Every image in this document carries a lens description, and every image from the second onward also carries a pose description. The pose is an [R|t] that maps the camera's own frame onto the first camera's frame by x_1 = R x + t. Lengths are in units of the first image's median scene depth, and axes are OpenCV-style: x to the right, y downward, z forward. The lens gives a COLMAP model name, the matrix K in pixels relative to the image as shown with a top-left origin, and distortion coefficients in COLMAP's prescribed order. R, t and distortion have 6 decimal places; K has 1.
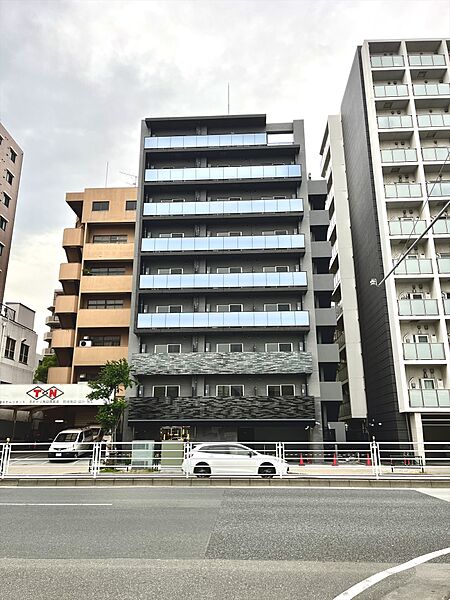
lens RADIAL K [[452.3, 0, 222.7], [0, 452.3, 300.6], [0, 0, 1]] dist [0.010217, 0.006399]
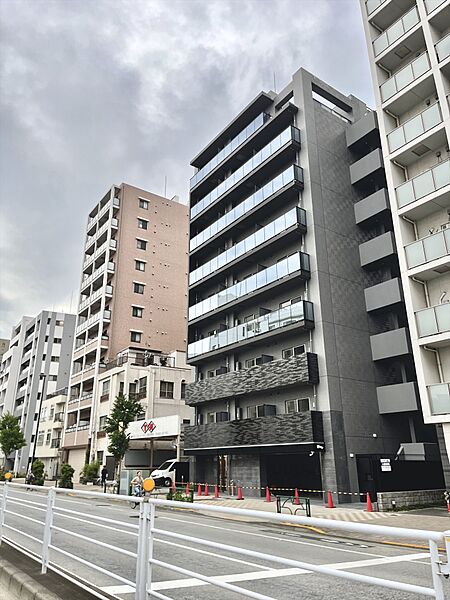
lens RADIAL K [[451.3, 0, 224.9], [0, 451.3, 297.5], [0, 0, 1]] dist [0.012967, 0.003922]
pose [[0.623666, -0.271041, -0.733197, 0.621268], [0.233987, 0.959686, -0.155735, 0.099079], [0.745849, -0.074432, 0.661944, 0.357508]]
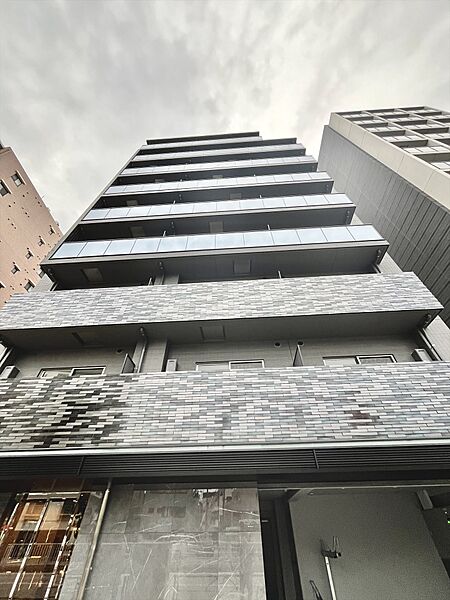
lens RADIAL K [[242.7, 0, 225.0], [0, 242.7, 300.0], [0, 0, 1]] dist [-0.000721, -0.000084]
pose [[0.999943, -0.010679, 0.000662, 0.011658], [0.009773, 0.886426, -0.462766, 0.218435], [0.004355, 0.462746, 0.886480, 0.719031]]
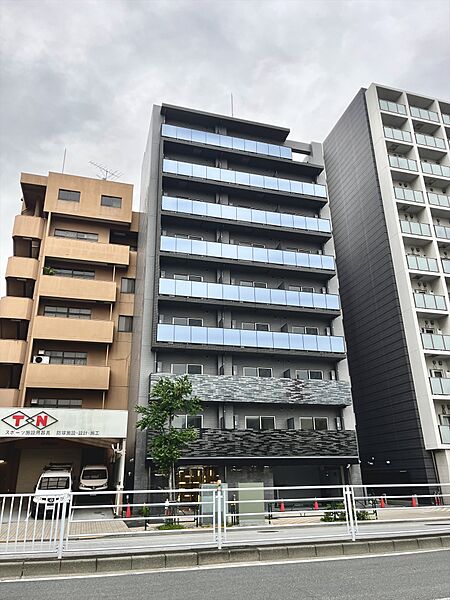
lens RADIAL K [[451.3, 0, 224.9], [0, 451.3, 297.5], [0, 0, 1]] dist [0.012967, 0.003922]
pose [[0.945993, 0.106615, 0.306156, -0.306523], [-0.079320, 0.991792, -0.100287, 0.050488], [-0.314335, 0.070586, 0.946684, 0.177106]]
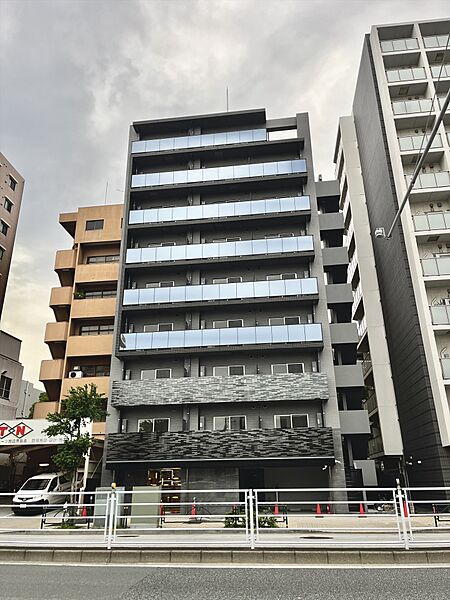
lens RADIAL K [[452.6, 0, 225.0], [0, 452.6, 300.0], [0, 0, 1]] dist [0.010584, -0.006008]
pose [[0.997453, -0.037330, -0.060778, 0.060595], [0.031953, 0.995682, -0.087154, 0.043266], [0.063769, 0.084990, 0.994339, 0.145236]]
